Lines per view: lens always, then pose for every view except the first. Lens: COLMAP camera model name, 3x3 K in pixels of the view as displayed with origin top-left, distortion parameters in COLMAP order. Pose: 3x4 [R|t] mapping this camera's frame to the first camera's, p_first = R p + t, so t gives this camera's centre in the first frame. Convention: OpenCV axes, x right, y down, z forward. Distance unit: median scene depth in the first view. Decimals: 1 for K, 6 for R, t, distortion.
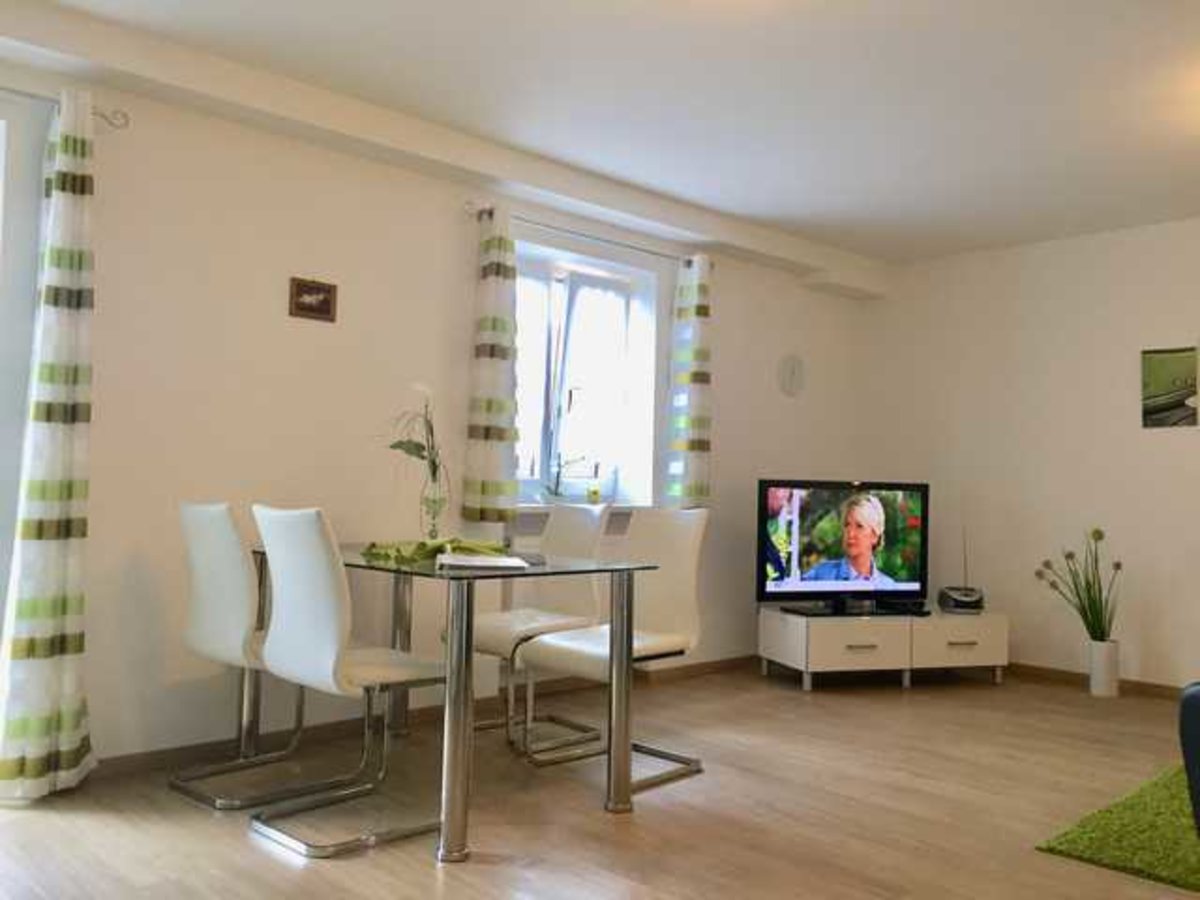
lens RADIAL K [[1021.3, 0, 600.0], [0, 1021.3, 450.0], [0, 0, 1]] dist [0.079916, -0.109376]
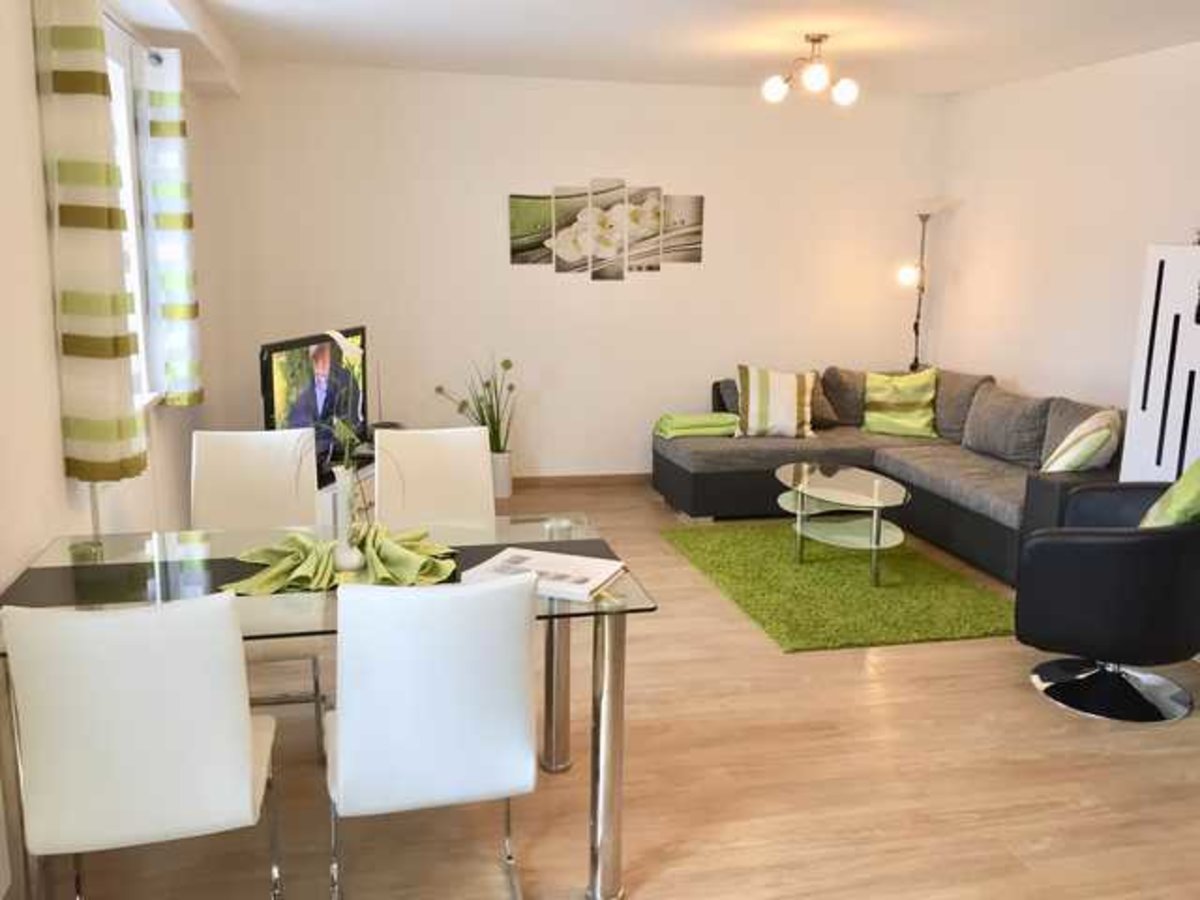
lens RADIAL K [[1021.3, 0, 600.0], [0, 1021.3, 450.0], [0, 0, 1]] dist [0.079916, -0.109376]
pose [[0.518428, -0.189145, 0.833940, -0.507154], [-0.033566, 0.969978, 0.240866, -0.121007], [-0.854462, -0.152864, 0.496515, 0.387986]]
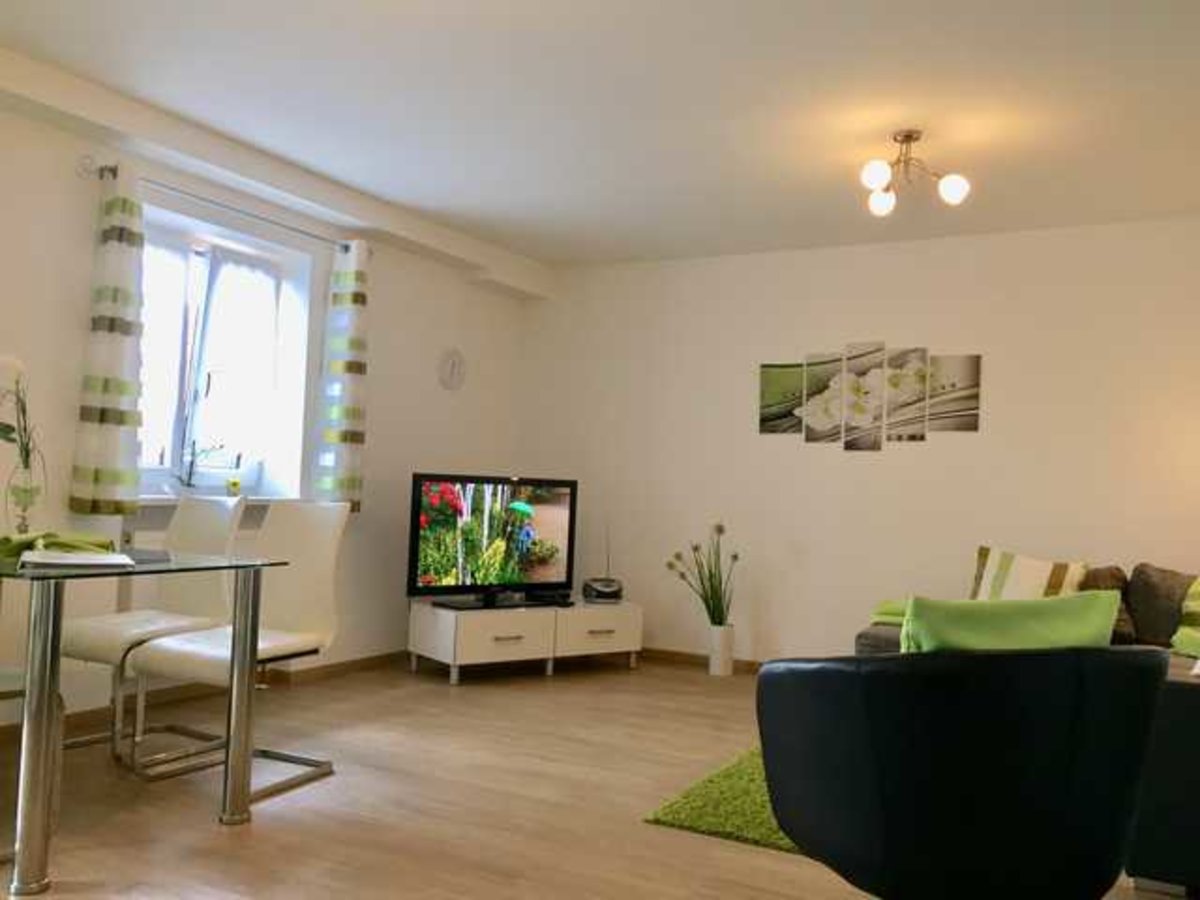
lens RADIAL K [[1021.3, 0, 600.0], [0, 1021.3, 450.0], [0, 0, 1]] dist [0.079916, -0.109376]
pose [[0.951020, 0.026727, 0.307972, 0.025338], [-0.028302, 0.999599, 0.000648, 0.000568], [-0.307831, -0.009333, 0.951395, 0.001826]]
